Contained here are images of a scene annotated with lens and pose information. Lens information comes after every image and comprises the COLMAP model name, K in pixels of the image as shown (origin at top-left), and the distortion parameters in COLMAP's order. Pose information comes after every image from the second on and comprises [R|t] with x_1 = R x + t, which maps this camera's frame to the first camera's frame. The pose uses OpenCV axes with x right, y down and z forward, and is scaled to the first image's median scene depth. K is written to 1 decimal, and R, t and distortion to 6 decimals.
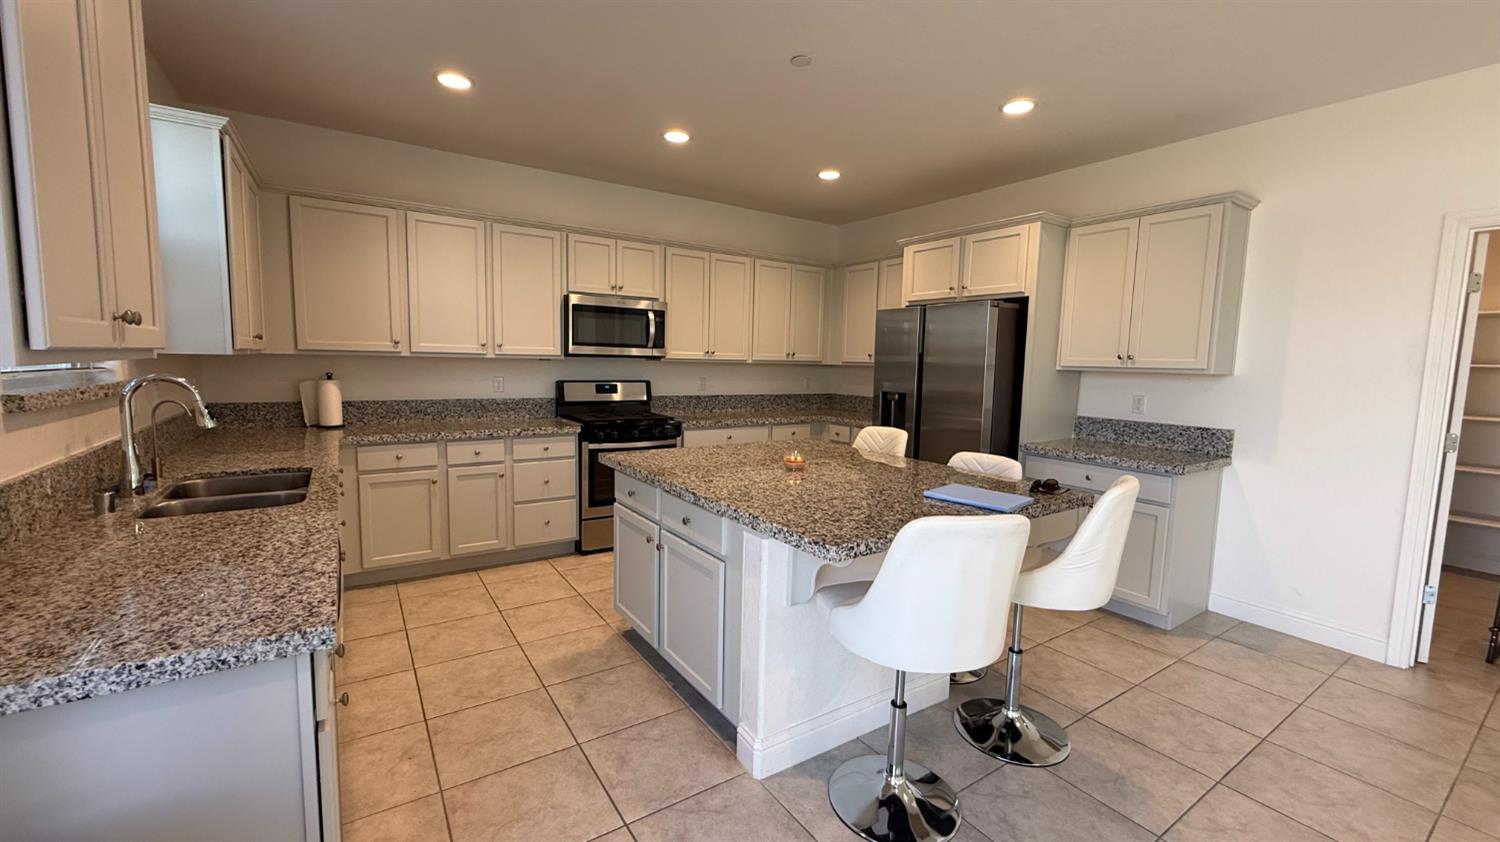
lens RADIAL K [[600.9, 0, 748.9], [0, 600.9, 421.5], [0, 0, 1]] dist [0.001185, 0.000103]
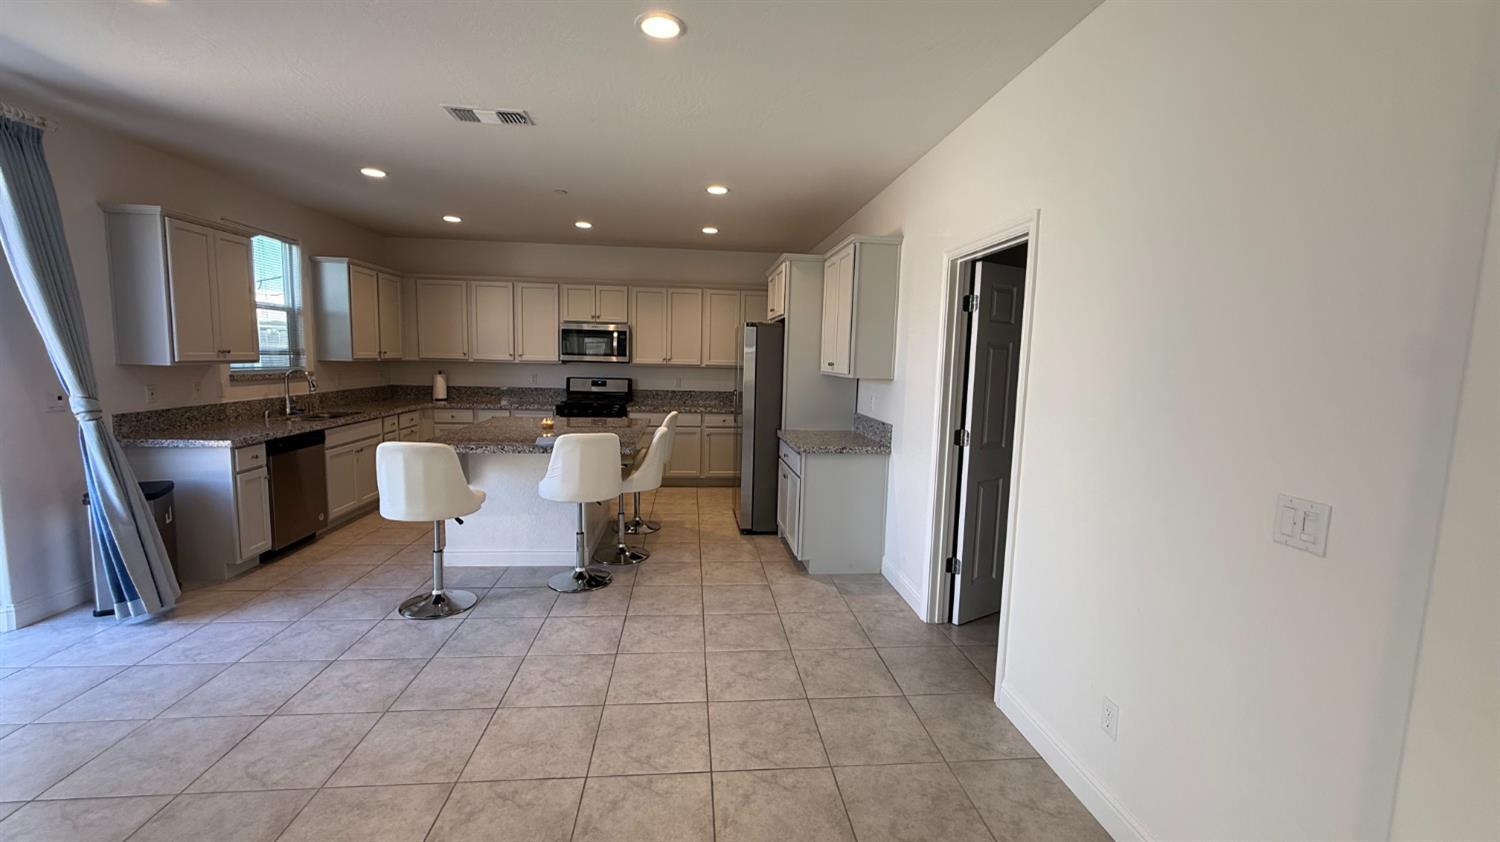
lens RADIAL K [[600.9, 0, 749.0], [0, 600.9, 421.6], [0, 0, 1]] dist [0.001185, 0.000103]
pose [[0.881509, 0.049829, -0.469530, 1.023047], [-0.052542, 0.998592, 0.007332, 0.012933], [0.469234, 0.018207, 0.882886, -0.188170]]
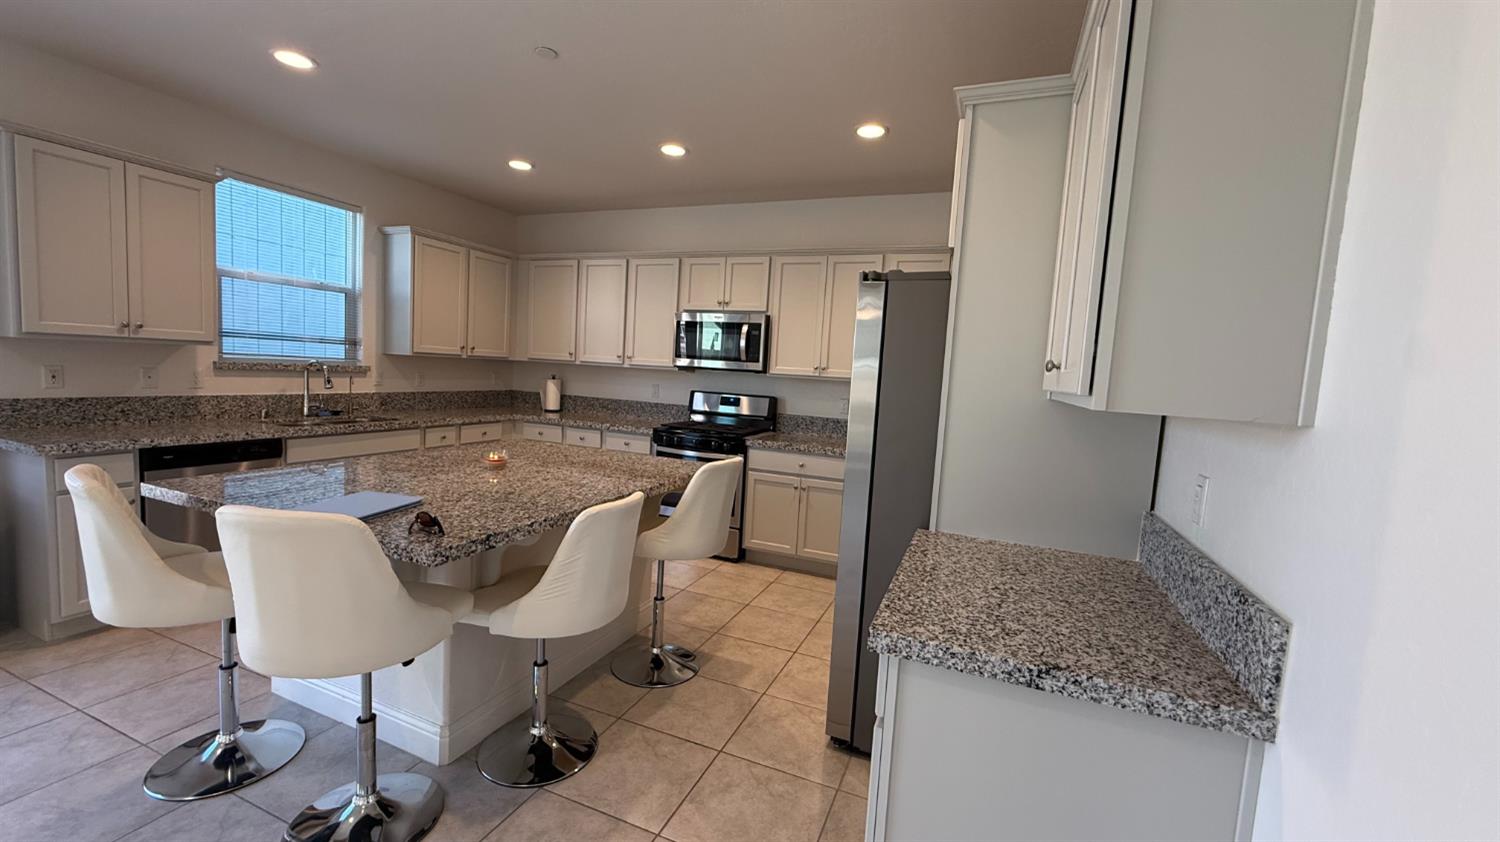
lens RADIAL K [[600.9, 0, 747.7], [0, 600.9, 419.0], [0, 0, 1]] dist [0.001185, 0.000103]
pose [[0.557017, 0.078181, -0.826813, 0.813876], [-0.130503, 0.991431, 0.005828, -0.043780], [0.820183, 0.104655, 0.562447, 0.567014]]
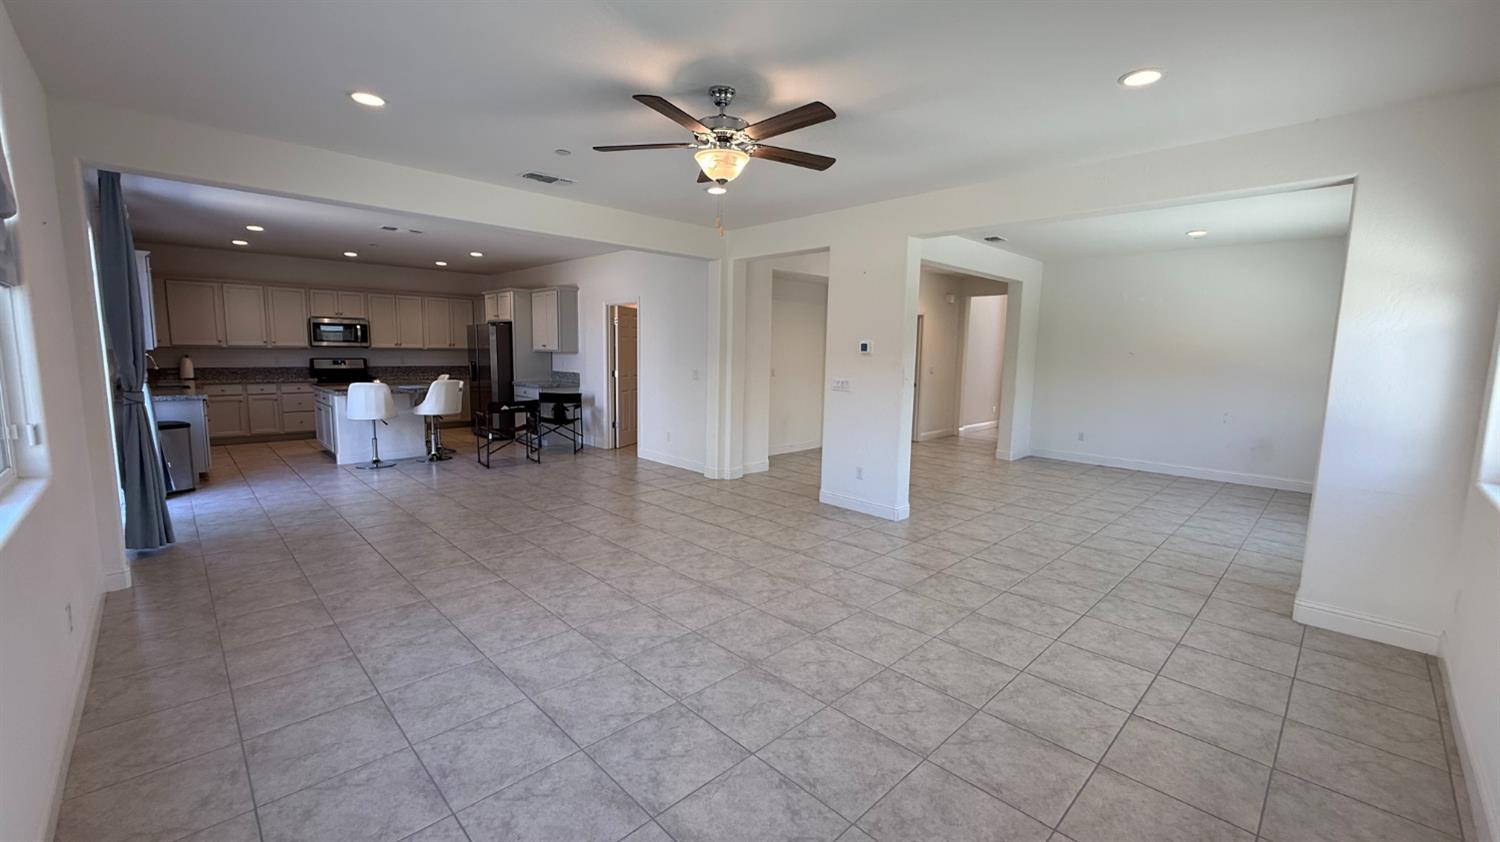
lens RADIAL K [[600.9, 0, 750.0], [0, 600.9, 419.5], [0, 0, 1]] dist [0.001185, 0.000103]
pose [[0.983405, -0.028323, 0.179200, 0.975654], [0.025090, 0.999479, 0.020280, 0.169831], [-0.179681, -0.015447, 0.983604, -1.613471]]
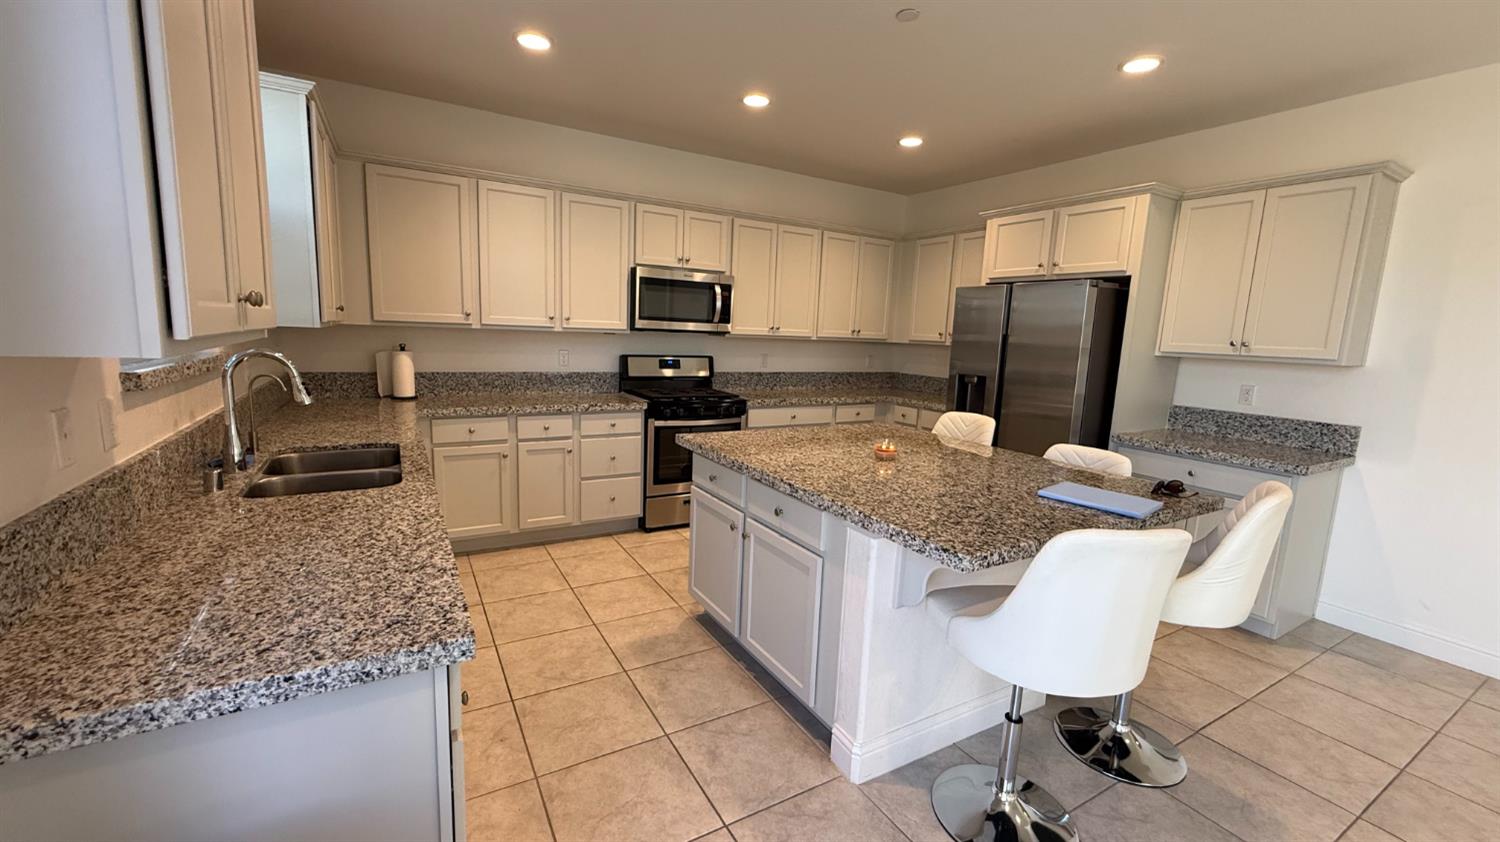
lens RADIAL K [[600.9, 0, 748.0], [0, 600.9, 421.3], [0, 0, 1]] dist [0.001185, 0.000103]
pose [[0.997965, 0.026799, -0.057855, -0.063519], [-0.024007, 0.998538, 0.048429, -0.014822], [0.059068, -0.046941, 0.997150, 0.031130]]
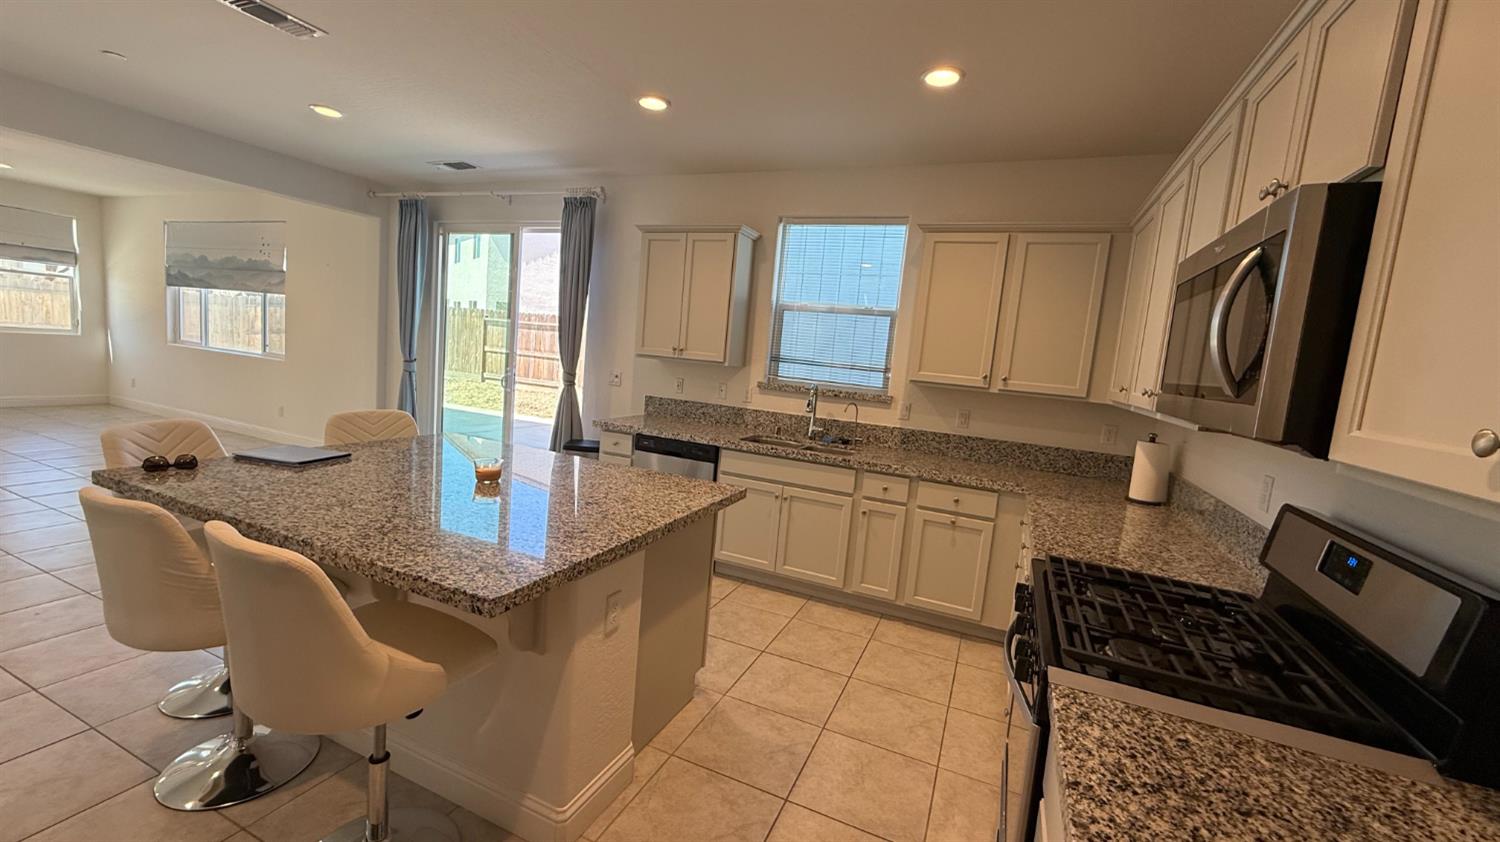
lens RADIAL K [[600.9, 0, 745.2], [0, 600.9, 425.9], [0, 0, 1]] dist [0.001185, 0.000103]
pose [[-0.835866, -0.028828, -0.548176, 0.174618], [-0.161341, 0.967414, 0.195140, -0.158144], [0.524688, 0.251554, -0.813280, 1.355628]]
